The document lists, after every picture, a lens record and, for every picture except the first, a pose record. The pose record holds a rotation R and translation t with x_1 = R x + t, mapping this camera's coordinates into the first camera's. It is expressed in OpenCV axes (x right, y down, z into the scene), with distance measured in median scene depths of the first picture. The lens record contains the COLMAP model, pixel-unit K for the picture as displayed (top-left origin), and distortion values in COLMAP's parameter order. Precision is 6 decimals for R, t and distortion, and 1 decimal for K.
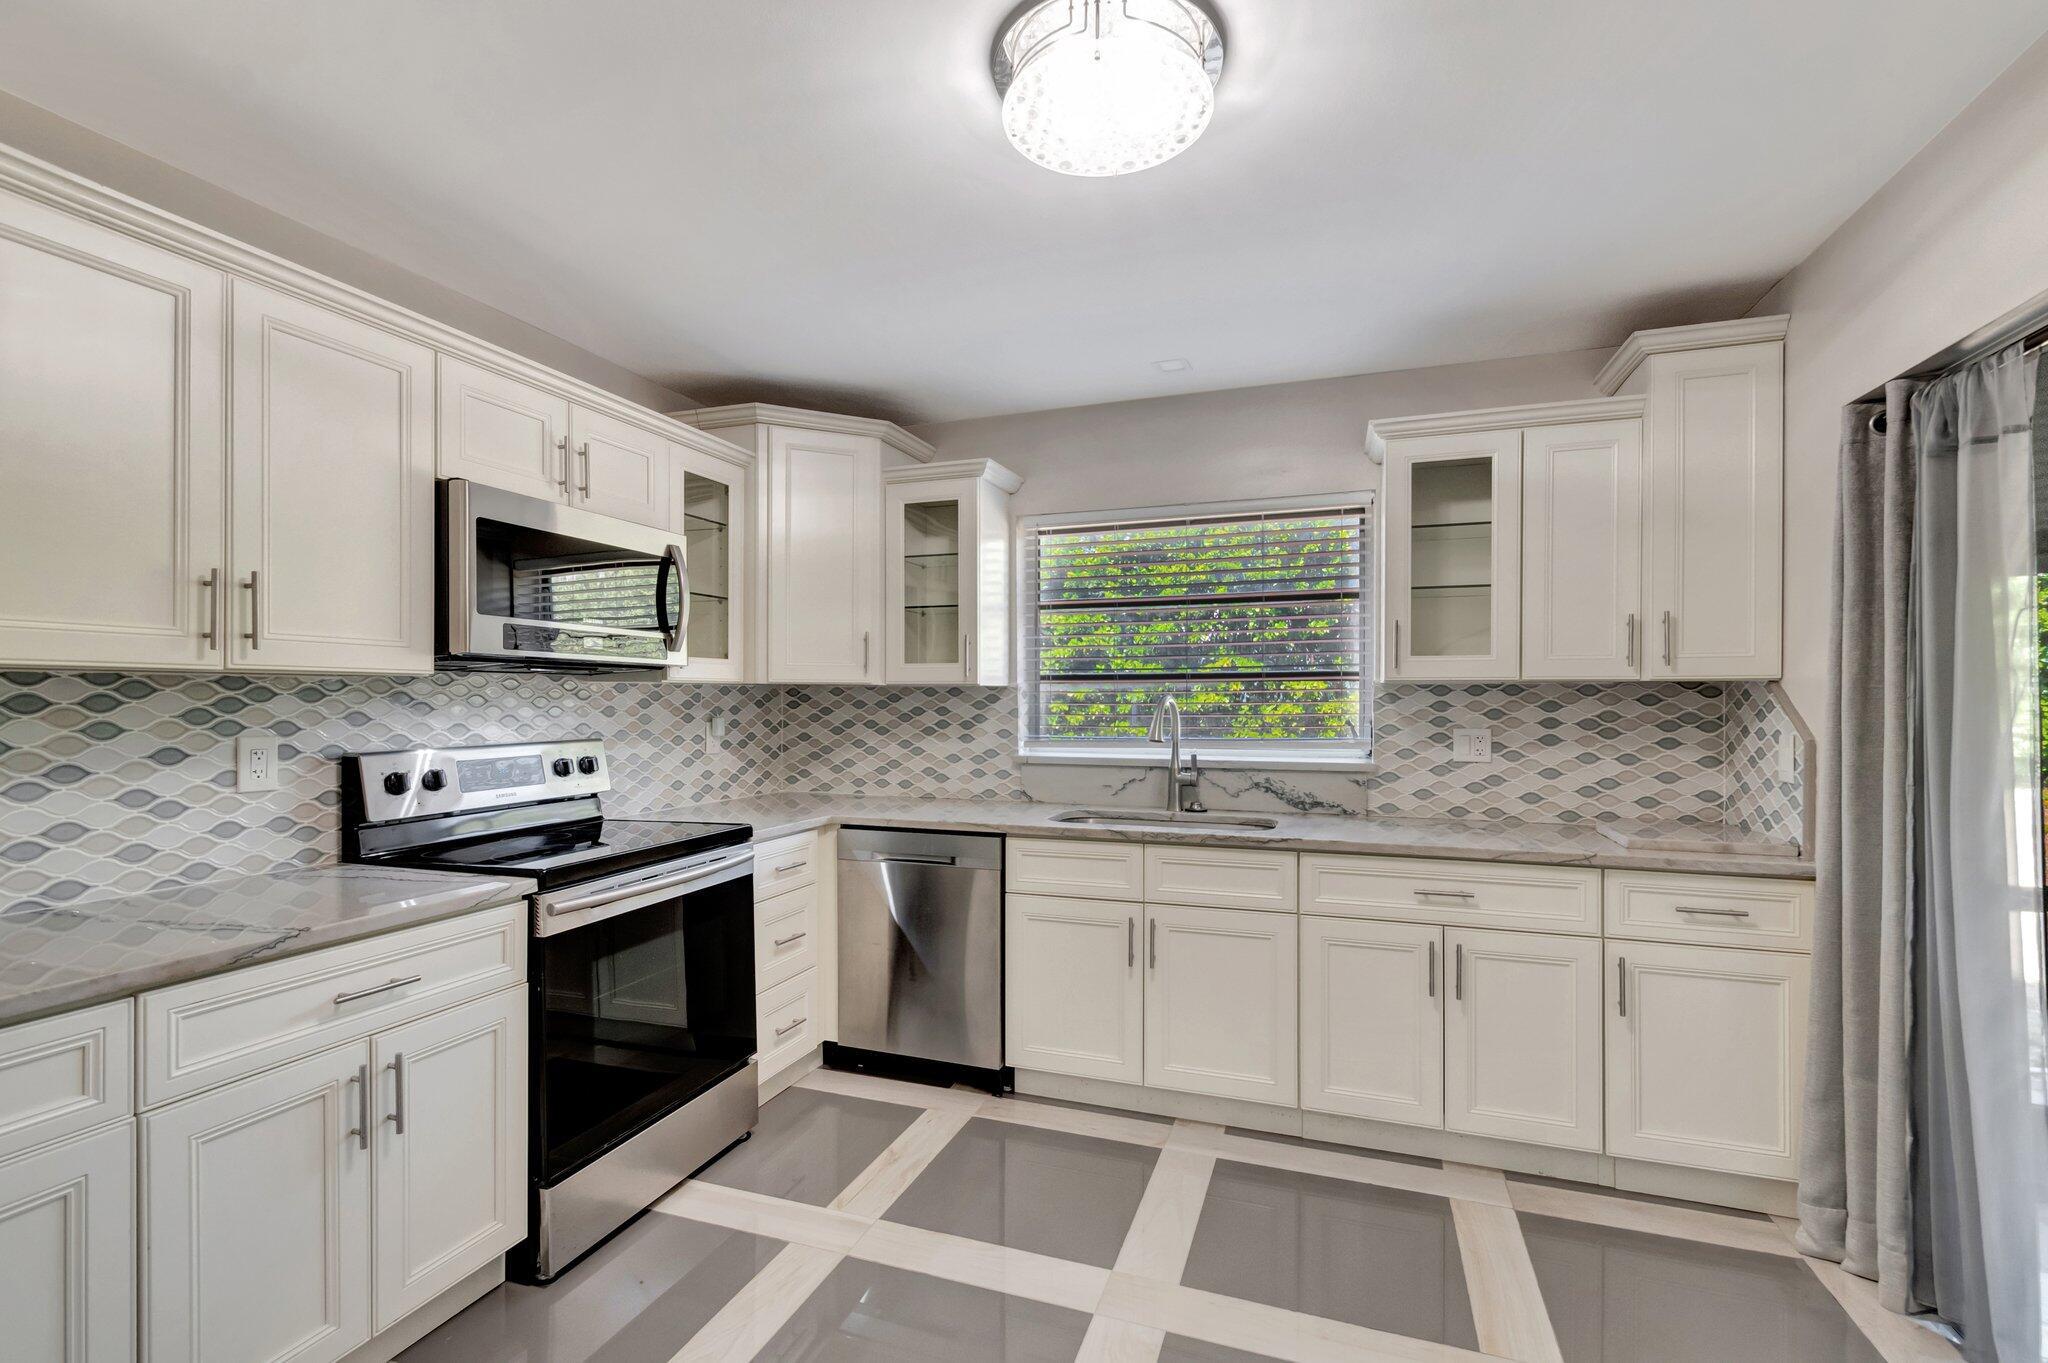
lens RADIAL K [[909.4, 0, 1023.0], [0, 909.4, 698.8], [0, 0, 1]] dist [-0.002799, -0.000464]
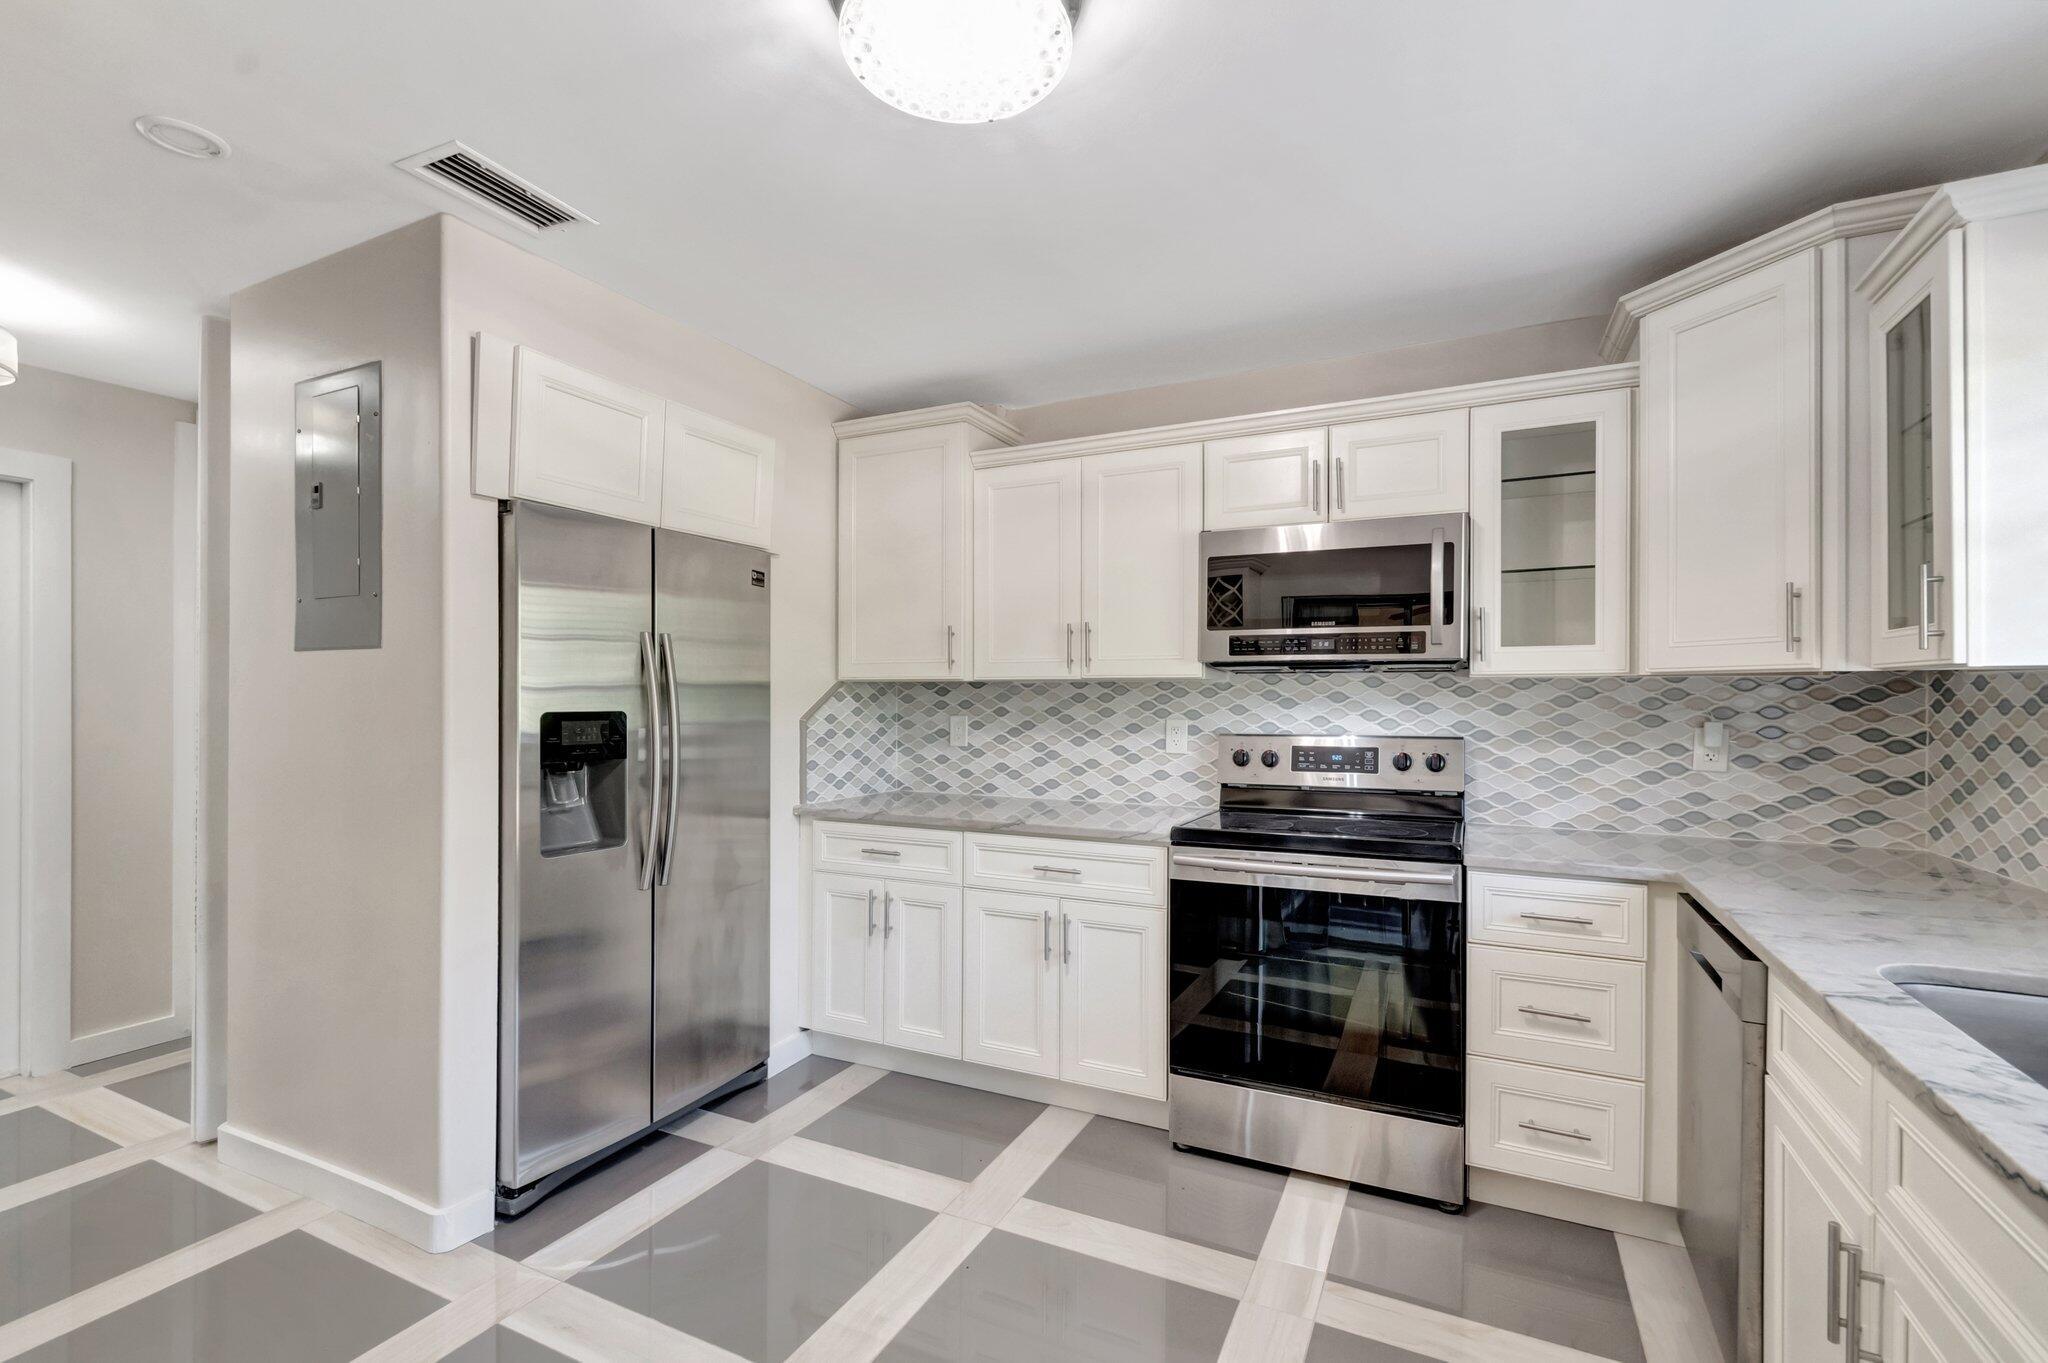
lens RADIAL K [[909.4, 0, 1023.0], [0, 909.4, 698.8], [0, 0, 1]] dist [-0.002799, -0.000464]
pose [[-0.115641, 0.001940, -0.993289, 0.575905], [-0.001954, 0.999996, 0.002180, 0.002133], [0.993289, 0.002193, -0.115637, 0.686227]]
